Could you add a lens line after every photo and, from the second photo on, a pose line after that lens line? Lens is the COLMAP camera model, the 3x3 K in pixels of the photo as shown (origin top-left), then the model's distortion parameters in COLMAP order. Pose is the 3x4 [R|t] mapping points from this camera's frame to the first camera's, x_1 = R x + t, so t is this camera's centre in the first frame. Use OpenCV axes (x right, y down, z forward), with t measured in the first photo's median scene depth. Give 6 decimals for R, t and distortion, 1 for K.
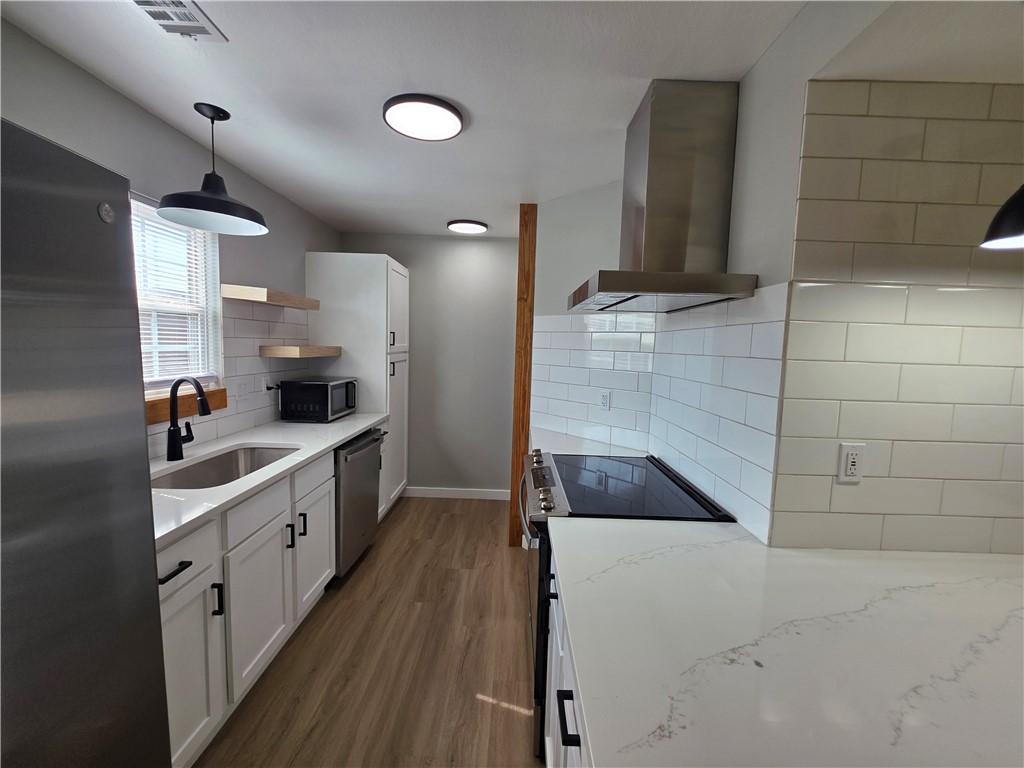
lens RADIAL K [[414.9, 0, 521.8], [0, 414.9, 380.5], [0, 0, 1]] dist [0.000750, -0.000160]
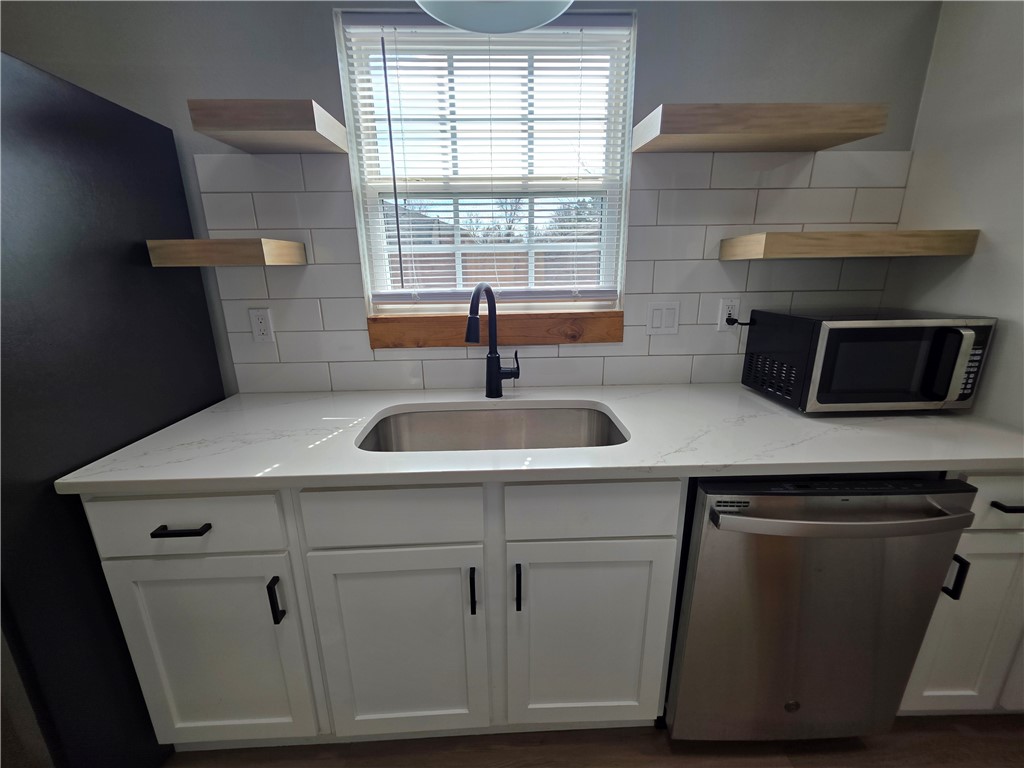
lens RADIAL K [[413.1, 0, 525.9], [0, 413.1, 388.1], [0, 0, 1]] dist [-0.000328, -0.000152]
pose [[0.038050, 0.223471, -0.973968, -0.082087], [-0.077593, 0.972391, 0.220078, 0.004922], [0.996259, 0.067199, 0.054339, 0.732911]]
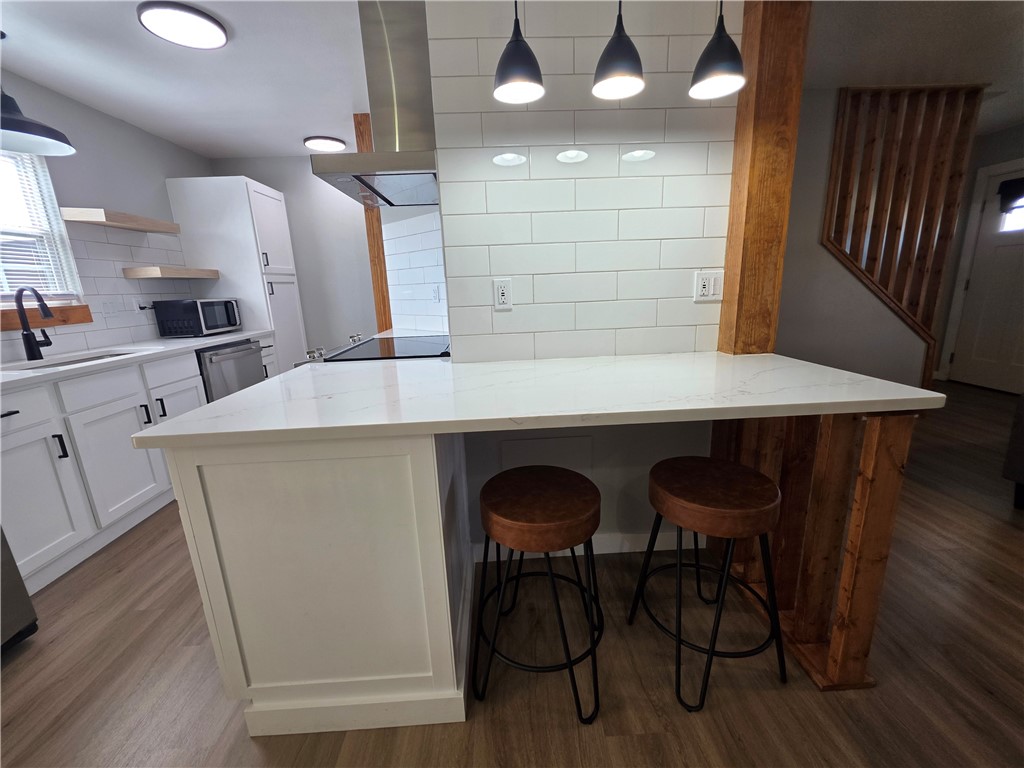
lens RADIAL K [[411.8, 0, 512.2], [0, 411.8, 381.3], [0, 0, 1]] dist [0.004344, -0.000945]
pose [[0.996767, -0.077608, 0.020780, 0.346292], [0.073747, 0.986440, 0.146620, 0.126068], [-0.031877, -0.144613, 0.988975, -0.153109]]
